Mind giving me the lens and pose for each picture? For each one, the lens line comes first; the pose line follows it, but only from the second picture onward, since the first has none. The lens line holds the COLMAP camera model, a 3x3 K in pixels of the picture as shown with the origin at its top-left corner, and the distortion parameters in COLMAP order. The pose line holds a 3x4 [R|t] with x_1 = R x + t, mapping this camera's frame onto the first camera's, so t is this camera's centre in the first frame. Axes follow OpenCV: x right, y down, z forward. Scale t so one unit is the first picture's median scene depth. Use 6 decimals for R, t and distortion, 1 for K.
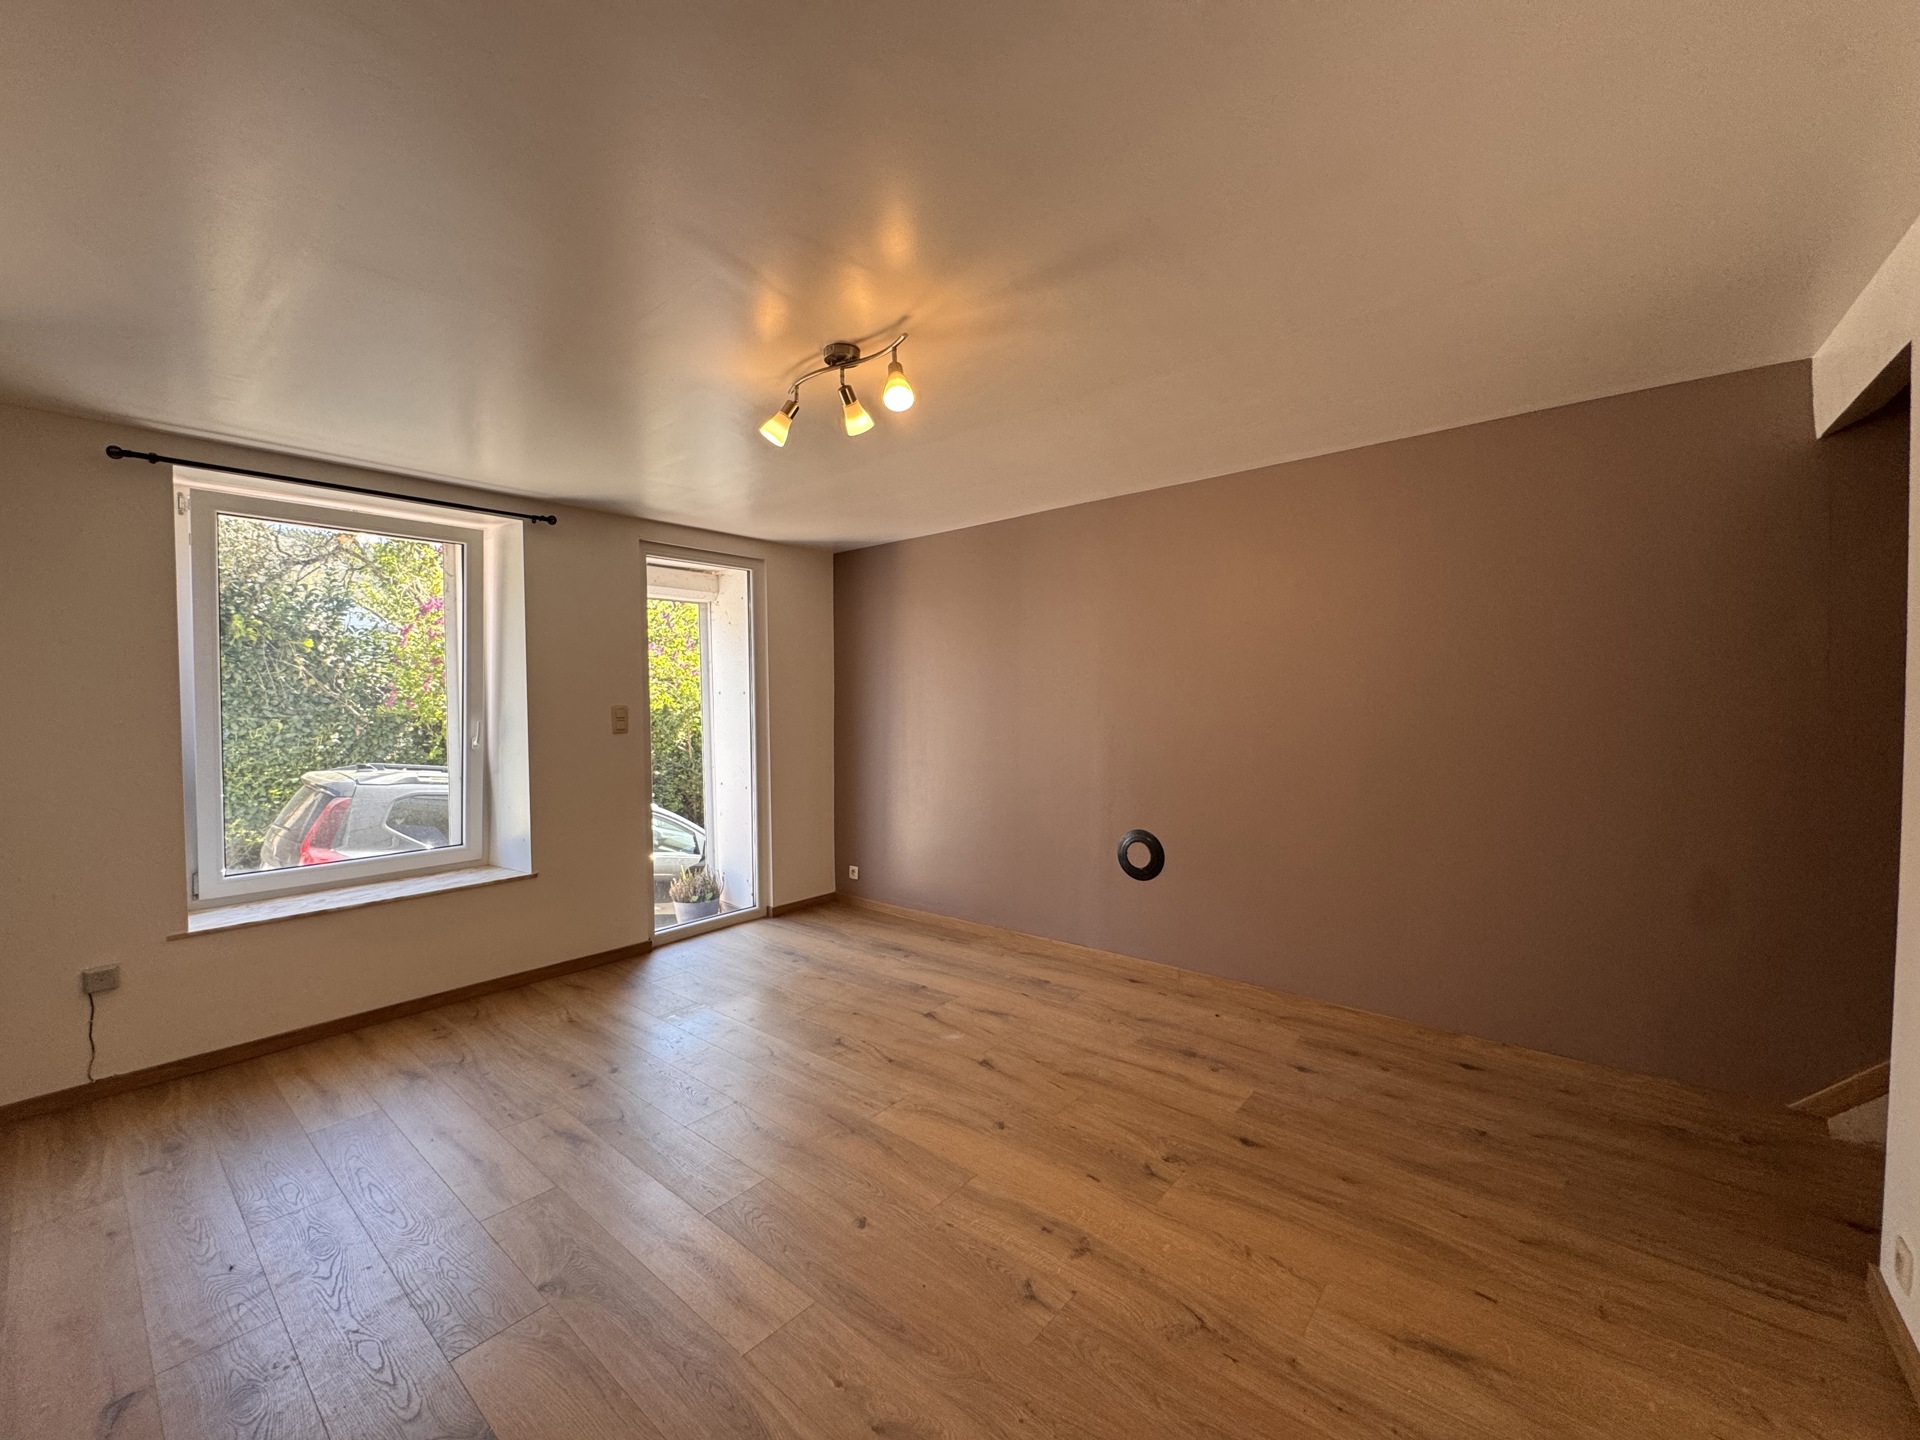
lens RADIAL K [[762.8, 0, 971.6], [0, 762.8, 719.1], [0, 0, 1]] dist [-0.002381, 0.000342]
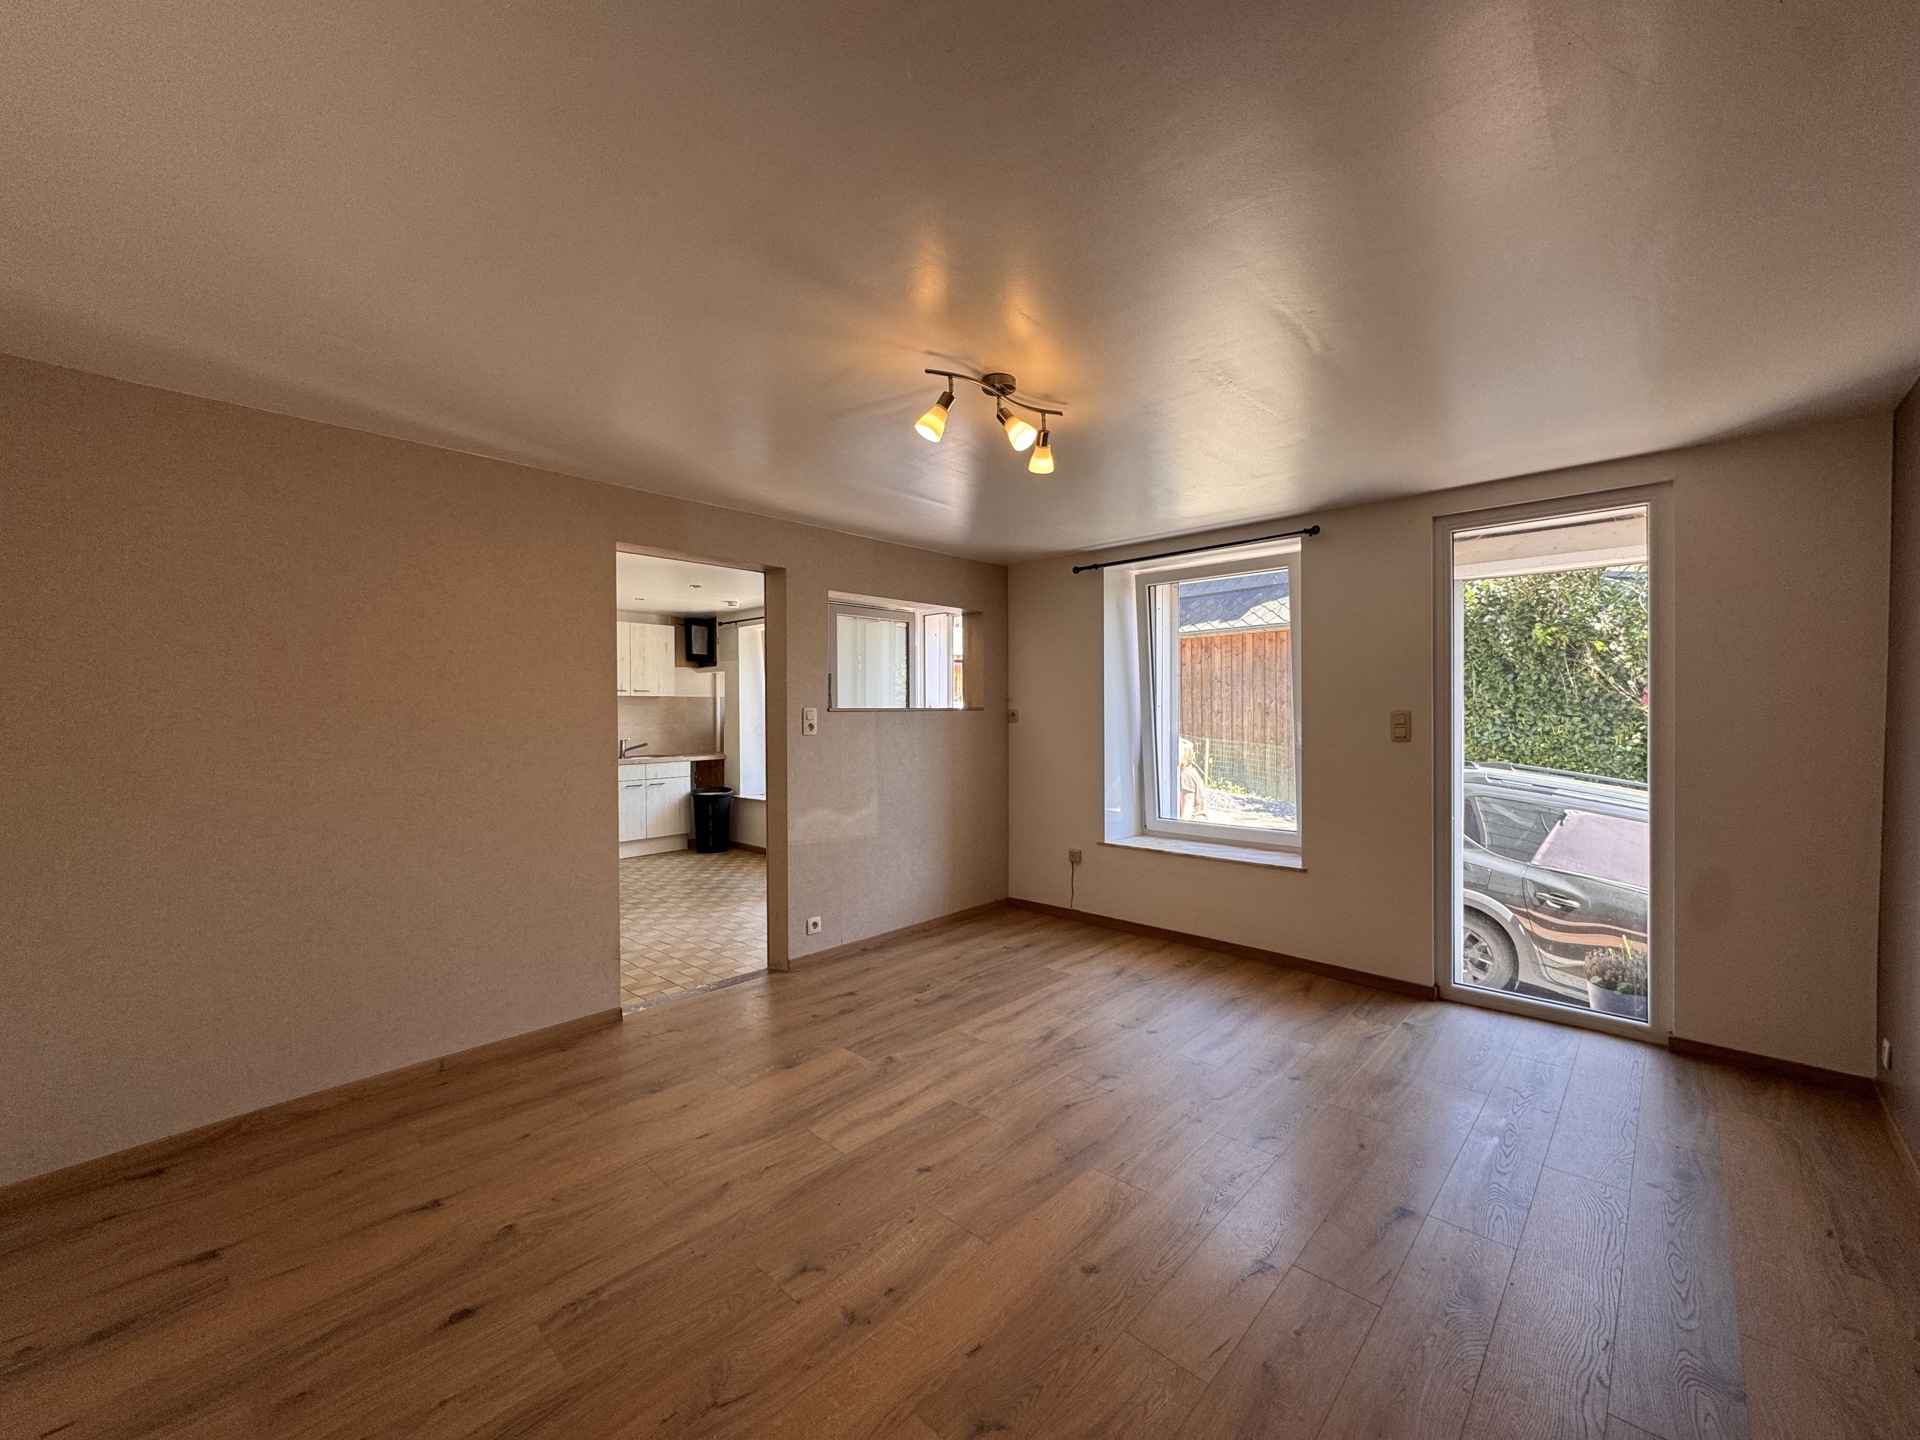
lens RADIAL K [[762.8, 0, 948.9], [0, 762.8, 724.2], [0, 0, 1]] dist [-0.002381, 0.000342]
pose [[-0.073685, 0.030479, -0.996816, 0.592715], [-0.017862, 0.999332, 0.031877, -0.026121], [0.997122, 0.020154, -0.073092, 0.675352]]
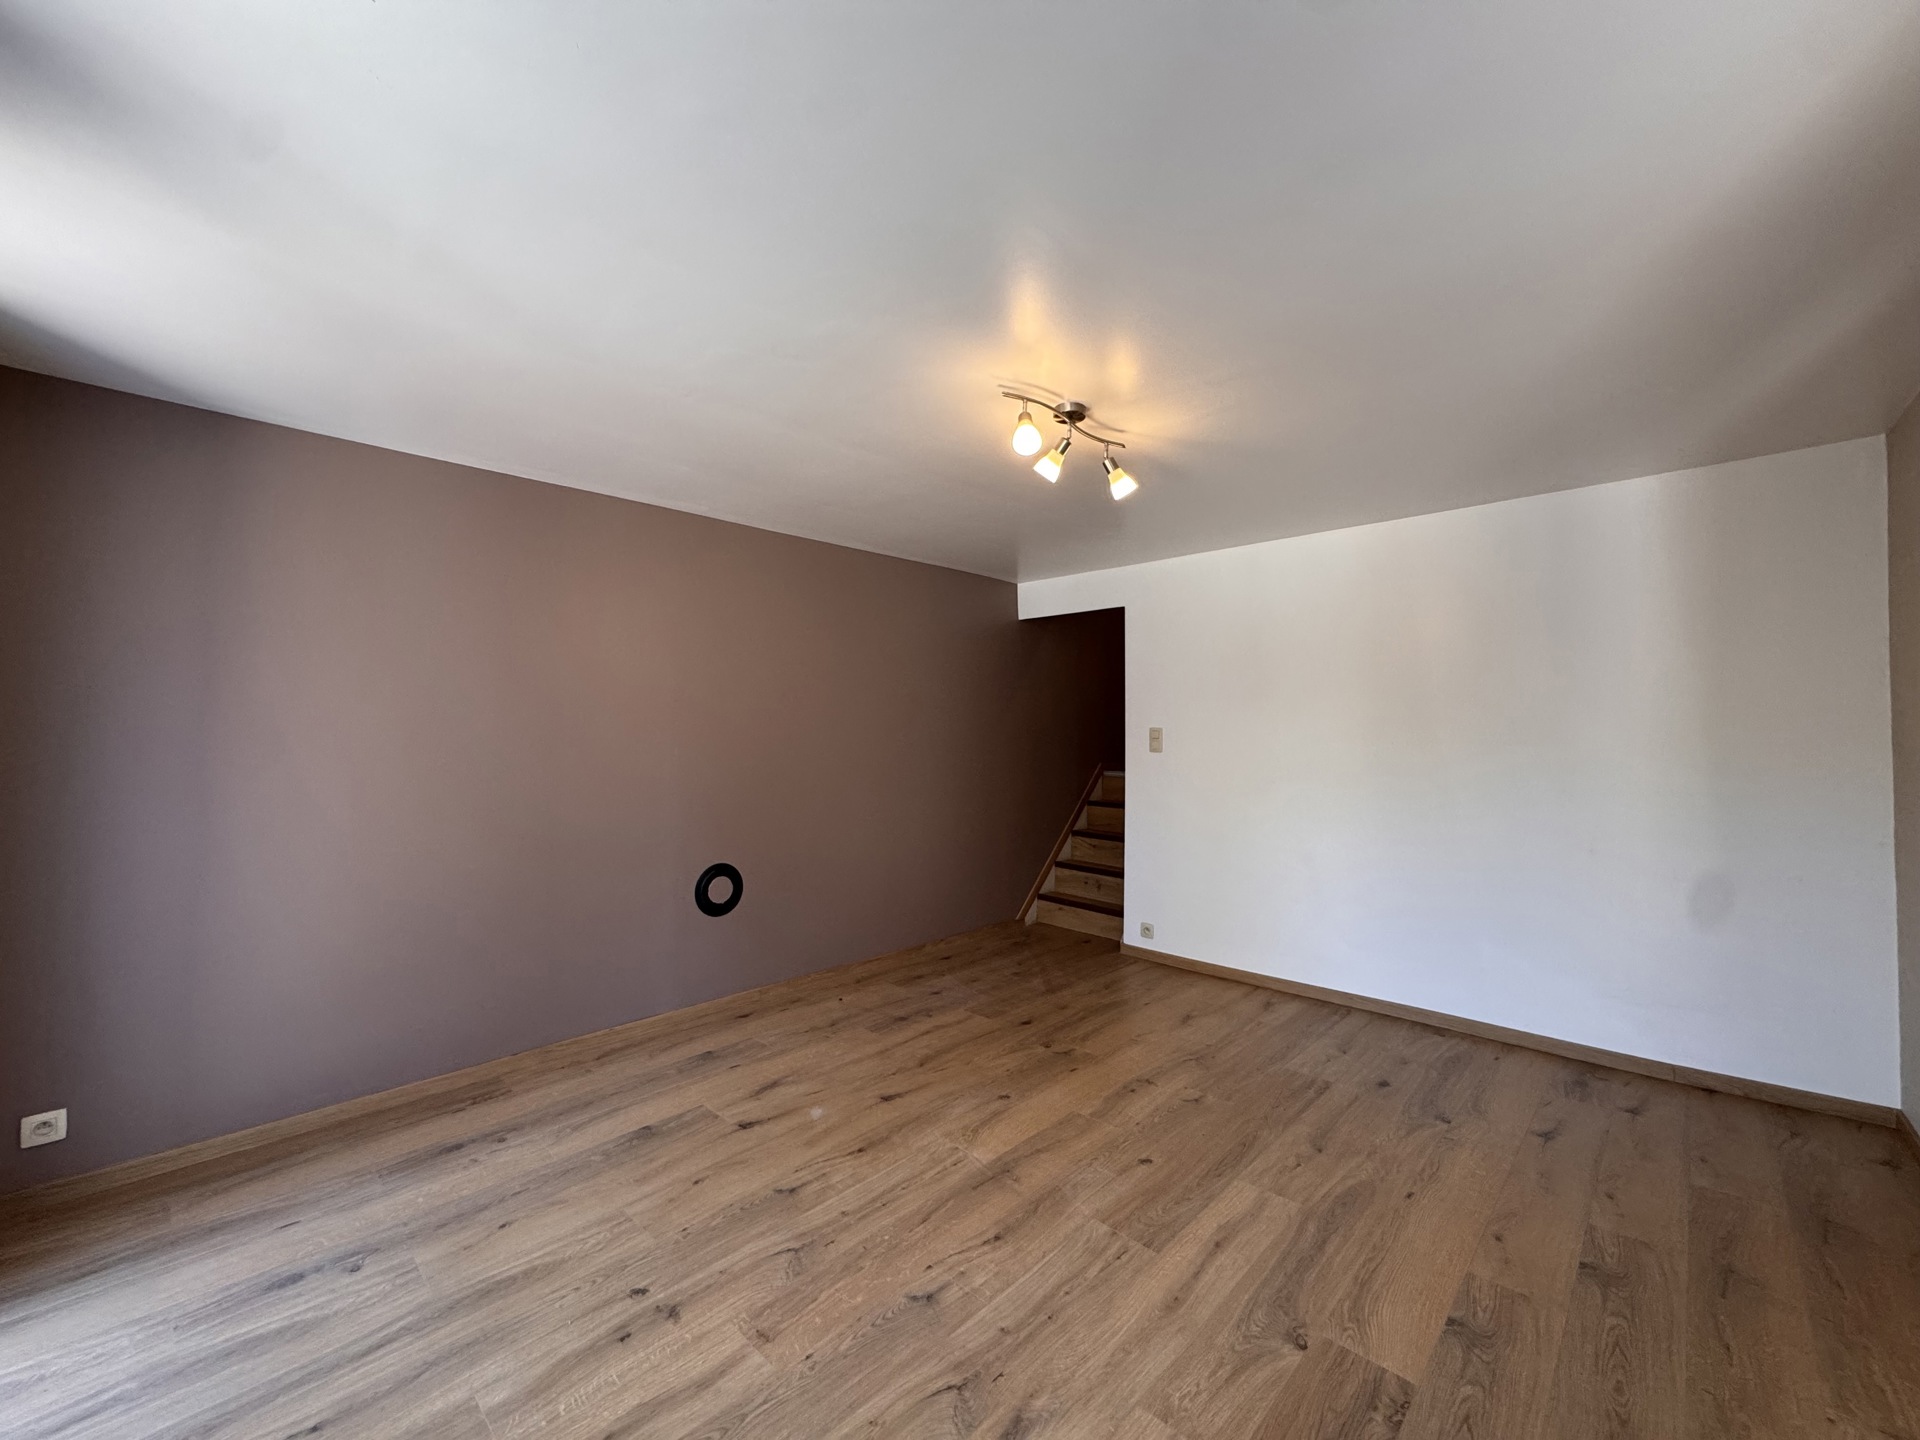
lens RADIAL K [[762.8, 0, 943.5], [0, 762.8, 683.1], [0, 0, 1]] dist [-0.002381, 0.000342]
pose [[0.093468, 0.075530, 0.992753, -0.867484], [0.023032, 0.996687, -0.077998, -0.001648], [-0.995356, 0.030156, 0.091419, 0.722916]]
